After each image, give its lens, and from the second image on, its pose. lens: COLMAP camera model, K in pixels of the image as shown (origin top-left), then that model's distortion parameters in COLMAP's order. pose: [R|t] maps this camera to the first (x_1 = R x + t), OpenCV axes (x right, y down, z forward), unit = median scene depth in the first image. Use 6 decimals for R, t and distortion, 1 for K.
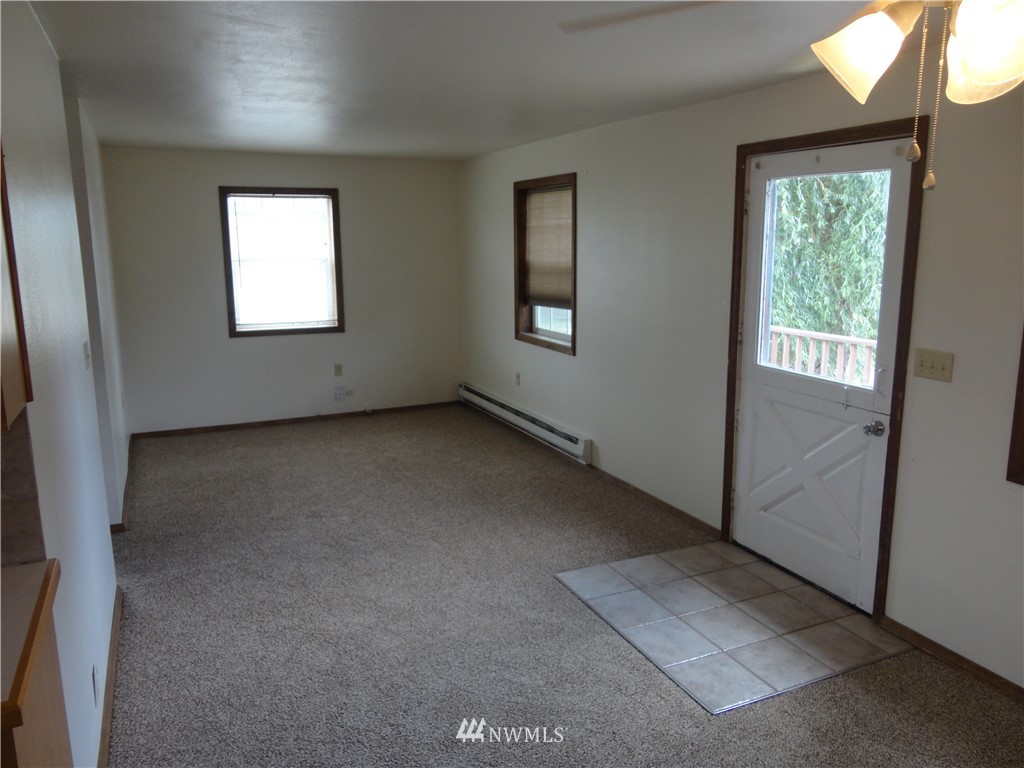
lens RADIAL K [[737.8, 0, 512.0], [0, 737.8, 384.0], [0, 0, 1]] dist [-0.026374, 0.026952]
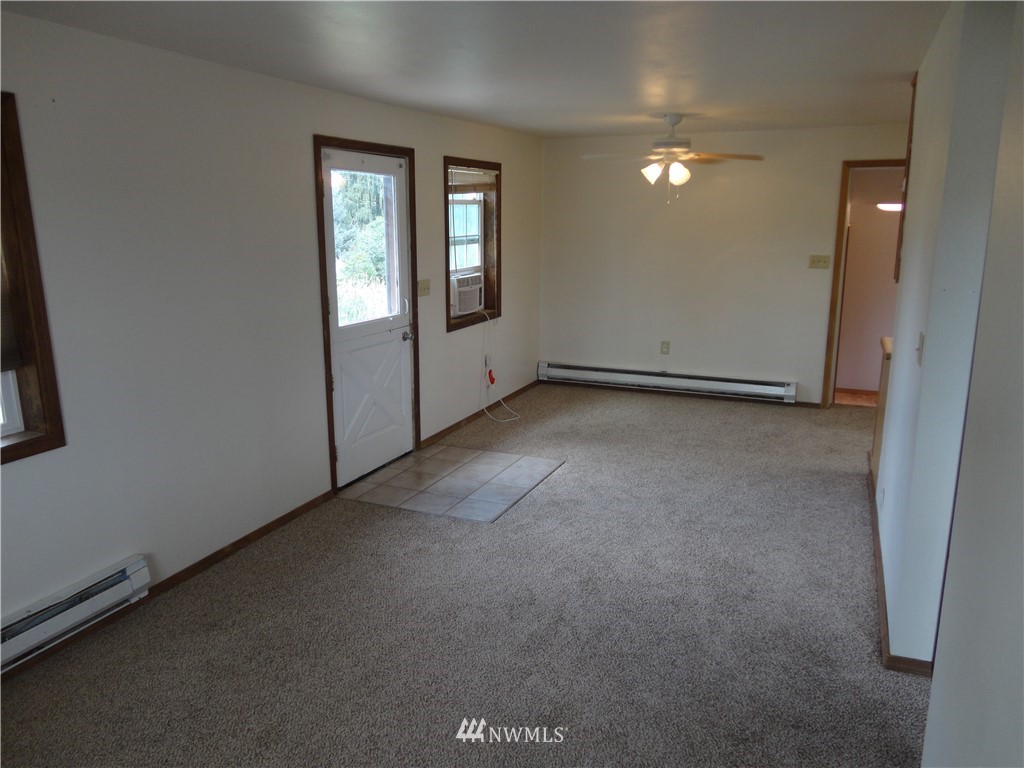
lens RADIAL K [[737.8, 0, 512.0], [0, 737.8, 384.0], [0, 0, 1]] dist [-0.026374, 0.026952]
pose [[-0.653049, -0.165310, 0.739053, -0.801004], [0.152268, 0.927295, 0.341963, -0.331098], [-0.741850, 0.335853, -0.580398, 1.651112]]
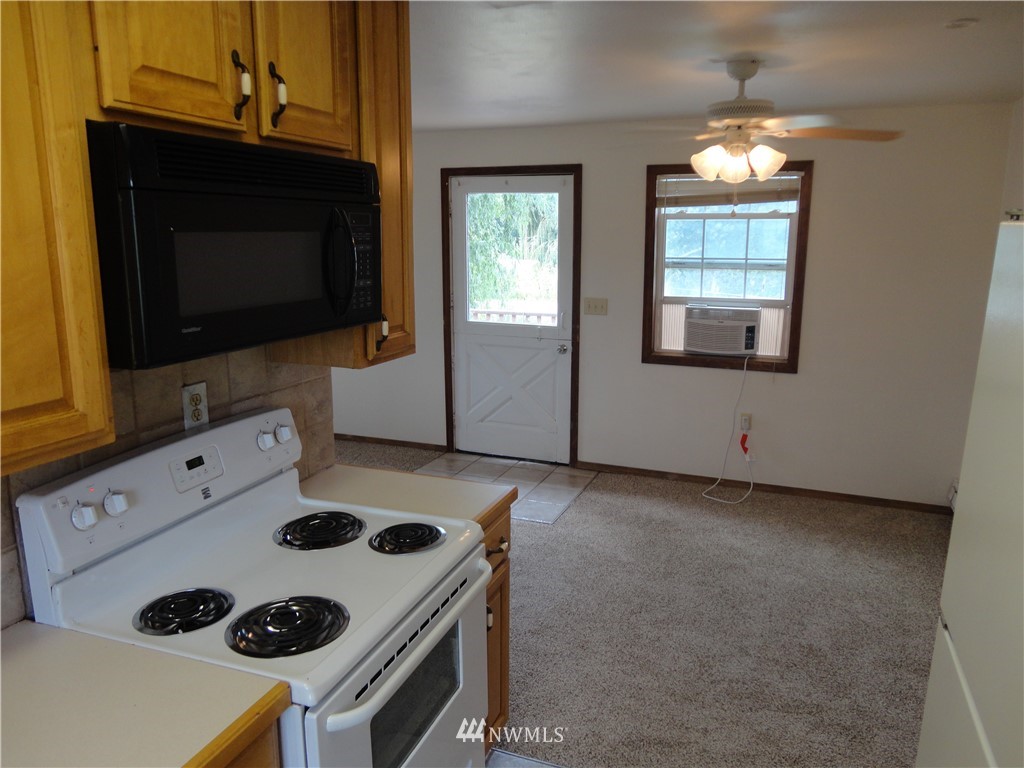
lens RADIAL K [[737.8, 0, 512.0], [0, 737.8, 384.0], [0, 0, 1]] dist [-0.026374, 0.026952]
pose [[0.722461, -0.133418, 0.678417, -0.656757], [0.128711, 0.990006, 0.057628, 0.025360], [-0.679326, 0.045685, 0.732413, -0.122056]]
